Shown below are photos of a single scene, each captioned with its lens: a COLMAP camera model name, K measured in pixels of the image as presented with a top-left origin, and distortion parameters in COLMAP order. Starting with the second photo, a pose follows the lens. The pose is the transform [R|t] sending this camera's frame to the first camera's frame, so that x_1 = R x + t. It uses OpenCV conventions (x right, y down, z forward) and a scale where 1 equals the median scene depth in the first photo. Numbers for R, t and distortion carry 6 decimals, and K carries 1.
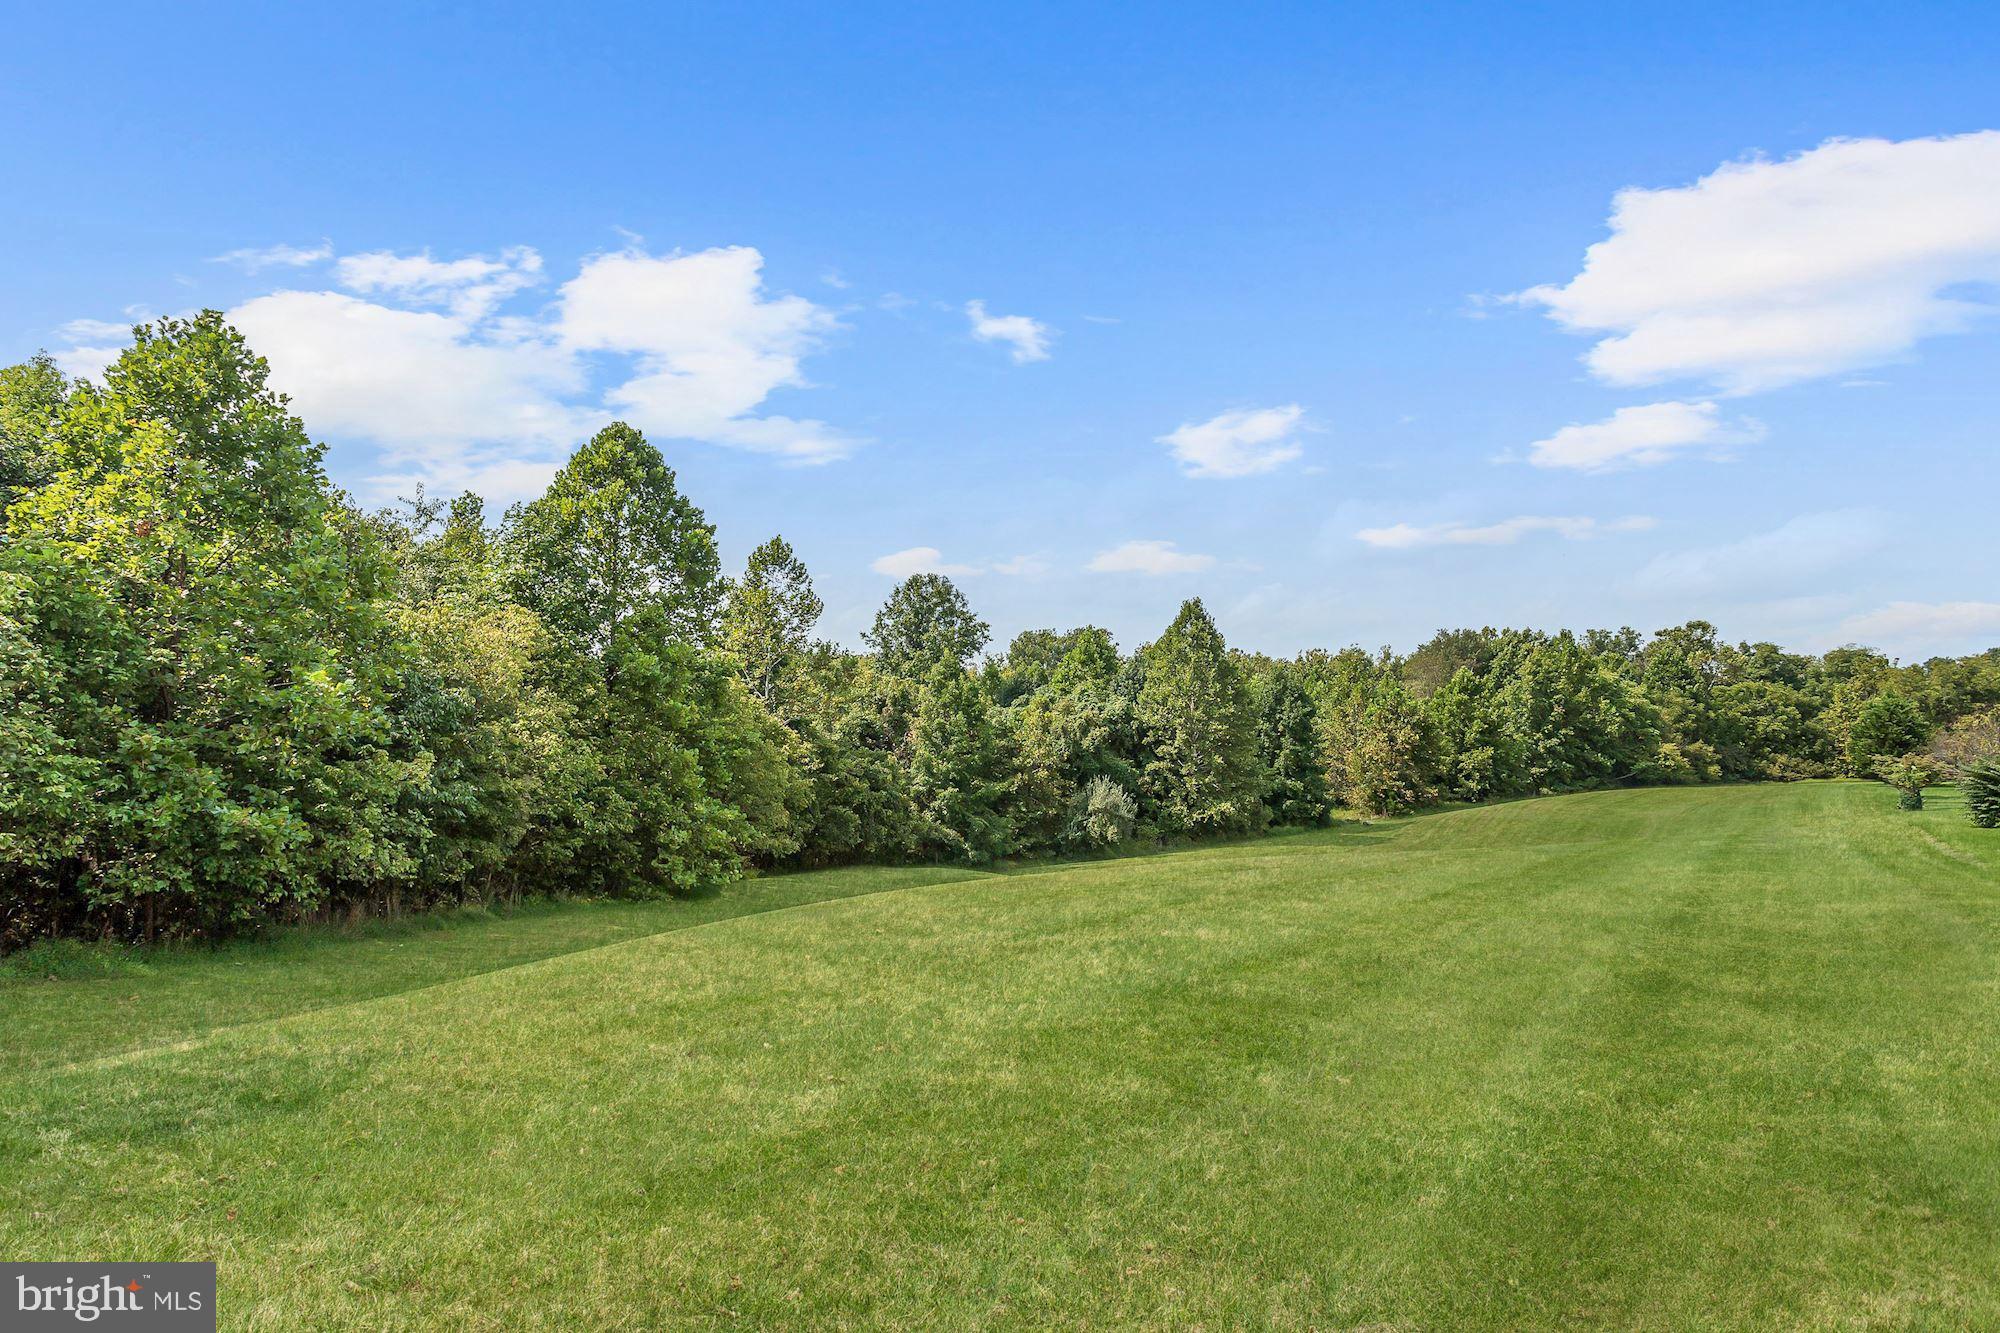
lens RADIAL K [[950.6, 0, 996.9], [0, 950.6, 660.8], [0, 0, 1]] dist [0.000640, 0.000349]
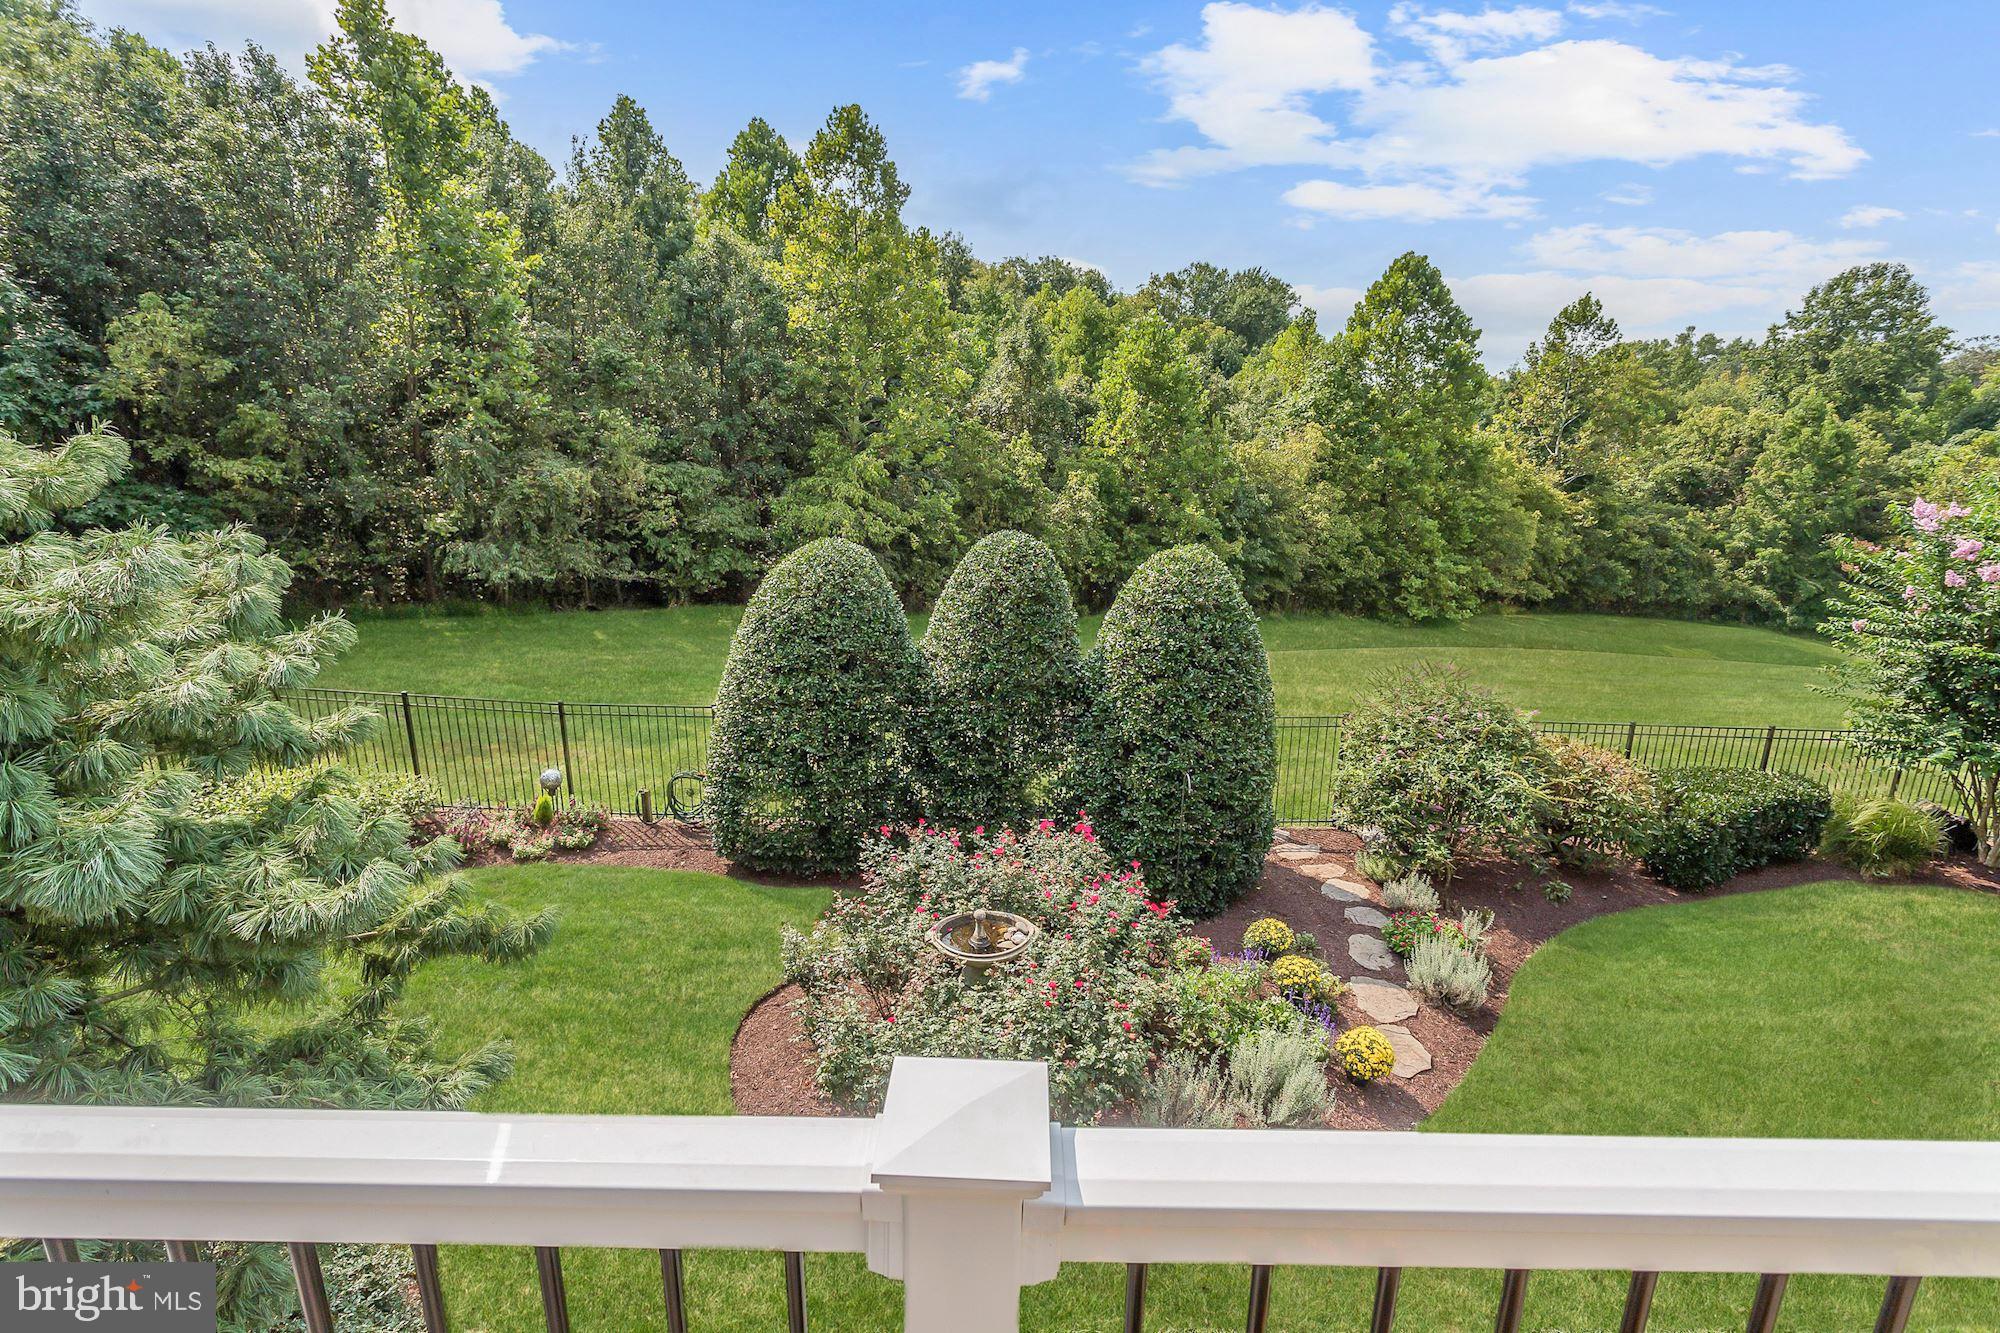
lens RADIAL K [[931.6, 0, 1000.0], [0, 931.6, 666.5], [0, 0, 1]] dist [0.008787, -0.000706]
pose [[0.650593, 0.177565, -0.738376, 0.262308], [0.062618, 0.956428, 0.285176, -0.110343], [0.756840, -0.231769, 0.611127, -0.293458]]
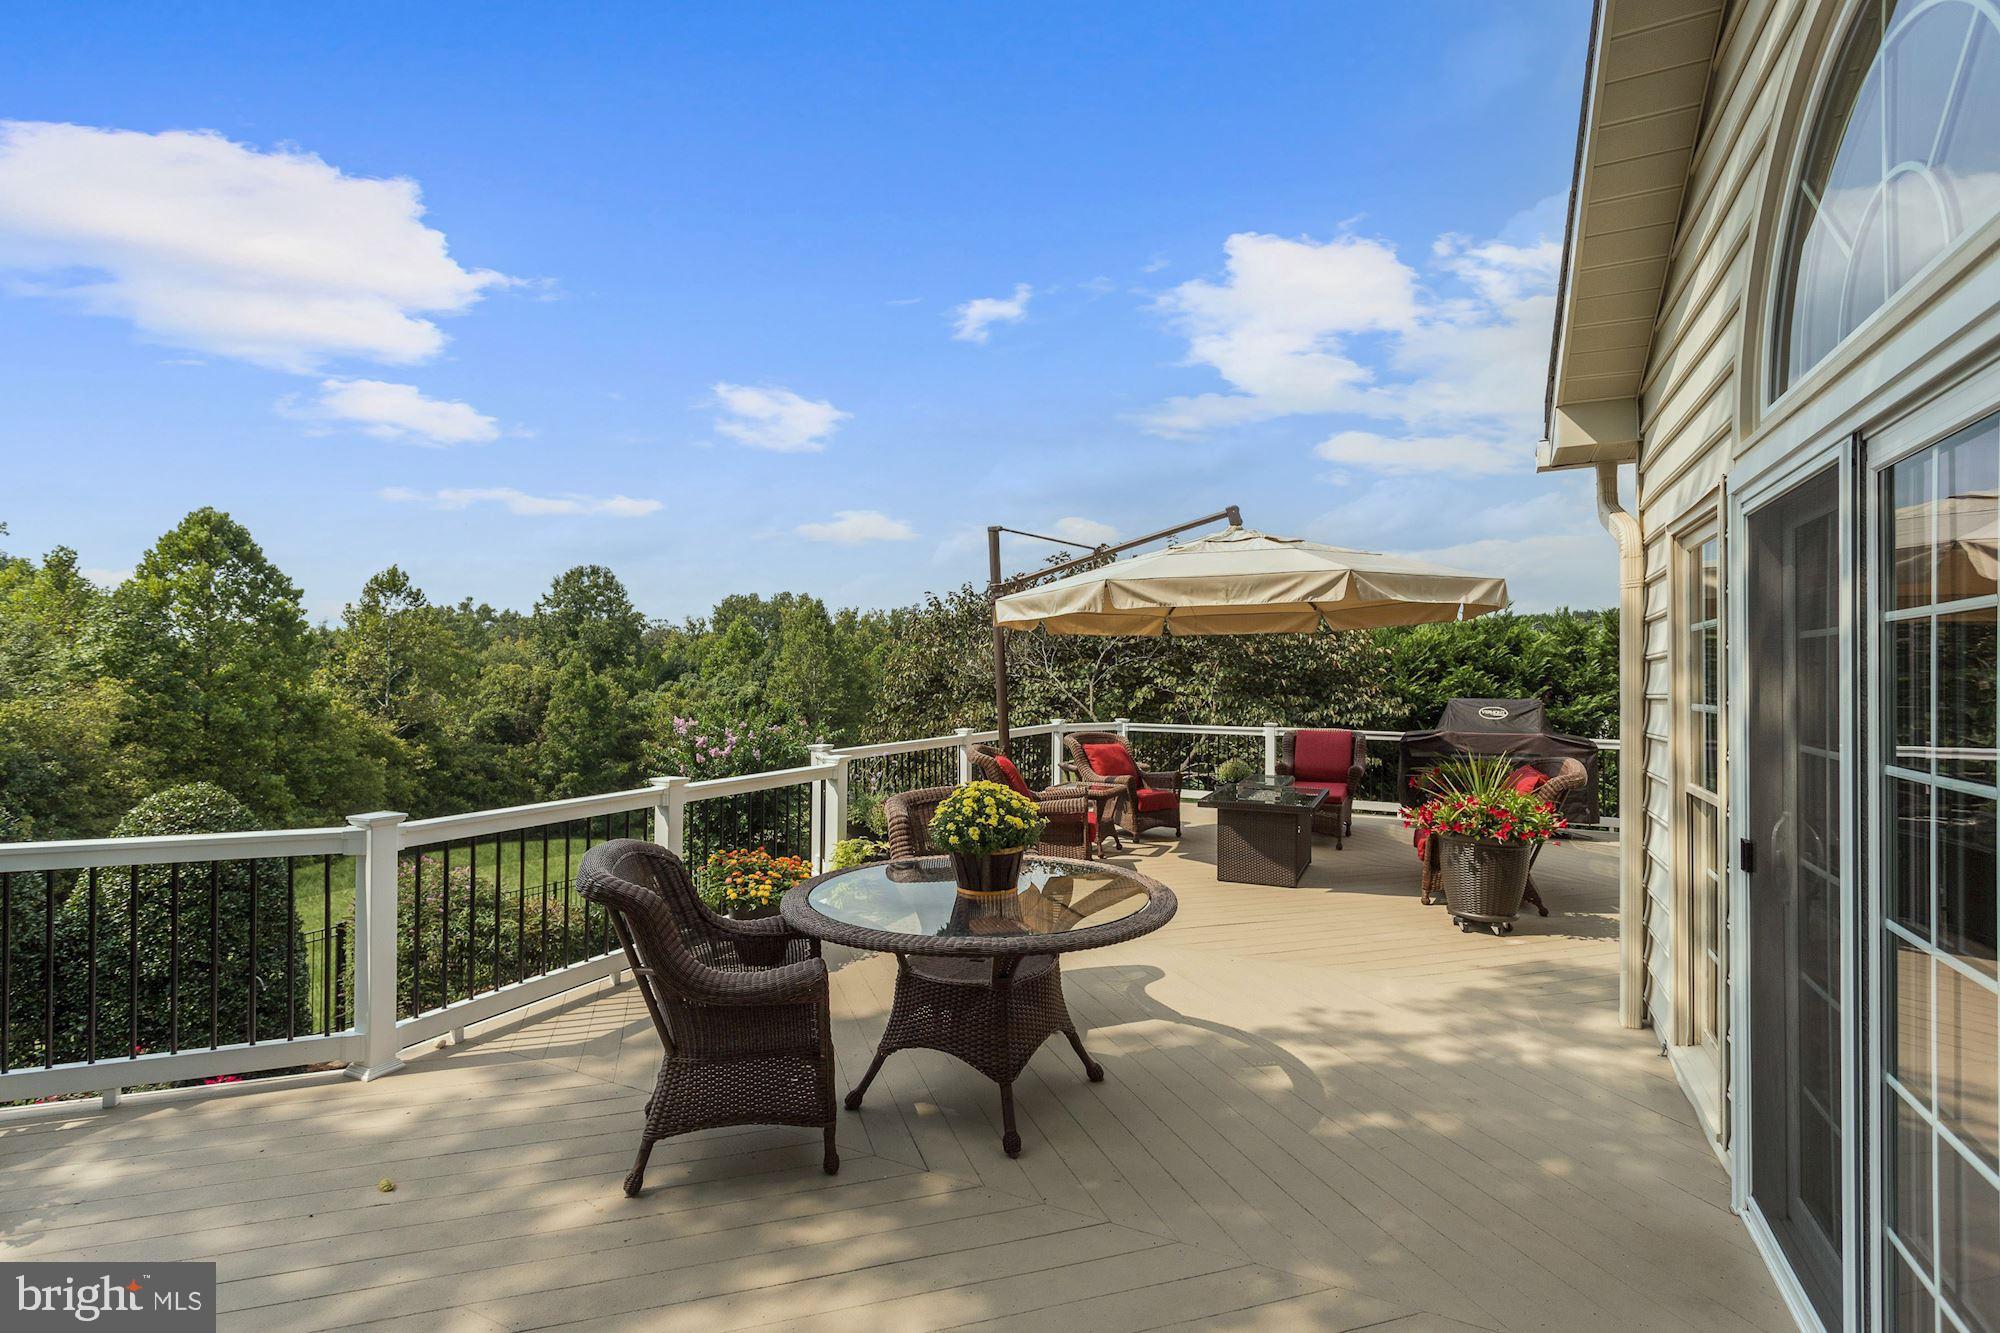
lens RADIAL K [[923.3, 0, 993.2], [0, 923.3, 663.4], [0, 0, 1]] dist [-0.003087, -0.001066]
pose [[0.964166, -0.015884, 0.264823, 0.257383], [0.000177, 0.998244, 0.059229, -0.117729], [-0.265299, -0.057060, 0.962476, -0.412809]]
